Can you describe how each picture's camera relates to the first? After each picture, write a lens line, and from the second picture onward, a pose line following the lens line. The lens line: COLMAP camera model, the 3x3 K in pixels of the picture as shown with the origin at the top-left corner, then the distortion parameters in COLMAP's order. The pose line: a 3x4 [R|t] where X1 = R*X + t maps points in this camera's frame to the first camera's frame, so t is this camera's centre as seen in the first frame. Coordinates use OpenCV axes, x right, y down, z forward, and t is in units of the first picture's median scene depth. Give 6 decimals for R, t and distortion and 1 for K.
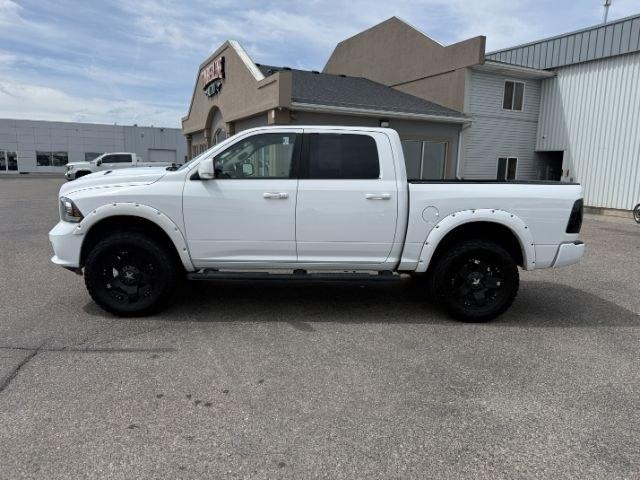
lens RADIAL K [[455.2, 0, 322.9], [0, 455.2, 242.5], [0, 0, 1]] dist [0.025861, -0.024883]
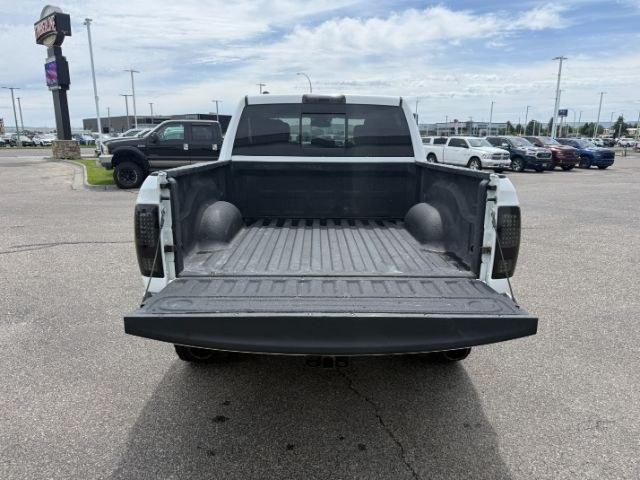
lens RADIAL K [[455.2, 0, 319.8], [0, 455.2, 238.6], [0, 0, 1]] dist [0.025861, -0.024883]
pose [[-0.013779, 0.196670, -0.980373, 1.034403], [-0.169162, 0.965875, 0.196139, -0.185402], [0.985492, 0.168544, 0.019961, 1.179403]]
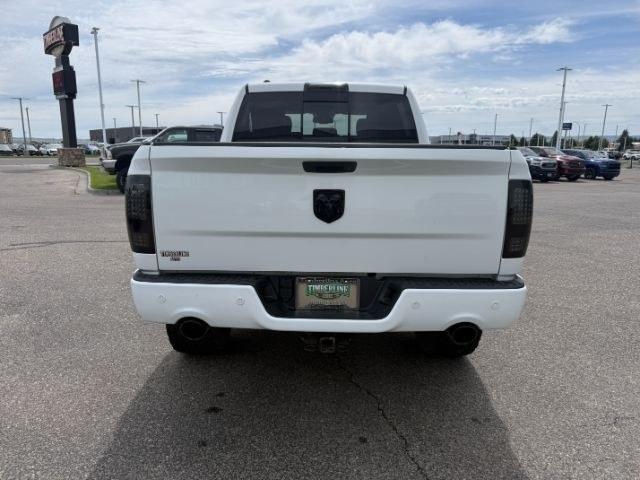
lens RADIAL K [[455.2, 0, 315.8], [0, 455.2, 238.2], [0, 0, 1]] dist [0.025861, -0.024883]
pose [[-0.030048, 0.170164, -0.984958, 1.015430], [-0.173617, 0.969535, 0.172796, -0.145785], [0.984355, 0.176198, 0.000411, 1.189506]]
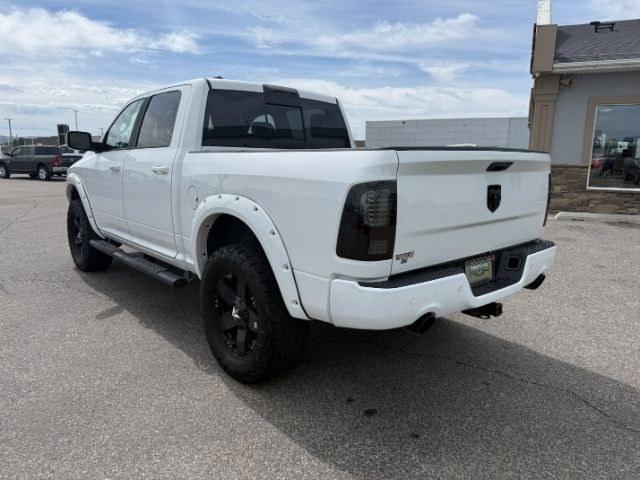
lens RADIAL K [[455.2, 0, 320.3], [0, 455.2, 239.8], [0, 0, 1]] dist [0.025861, -0.024883]
pose [[0.641586, 0.124877, -0.756817, 0.865758], [-0.119646, 0.990875, 0.062068, -0.062884], [0.757662, 0.050728, 0.650673, 0.692269]]
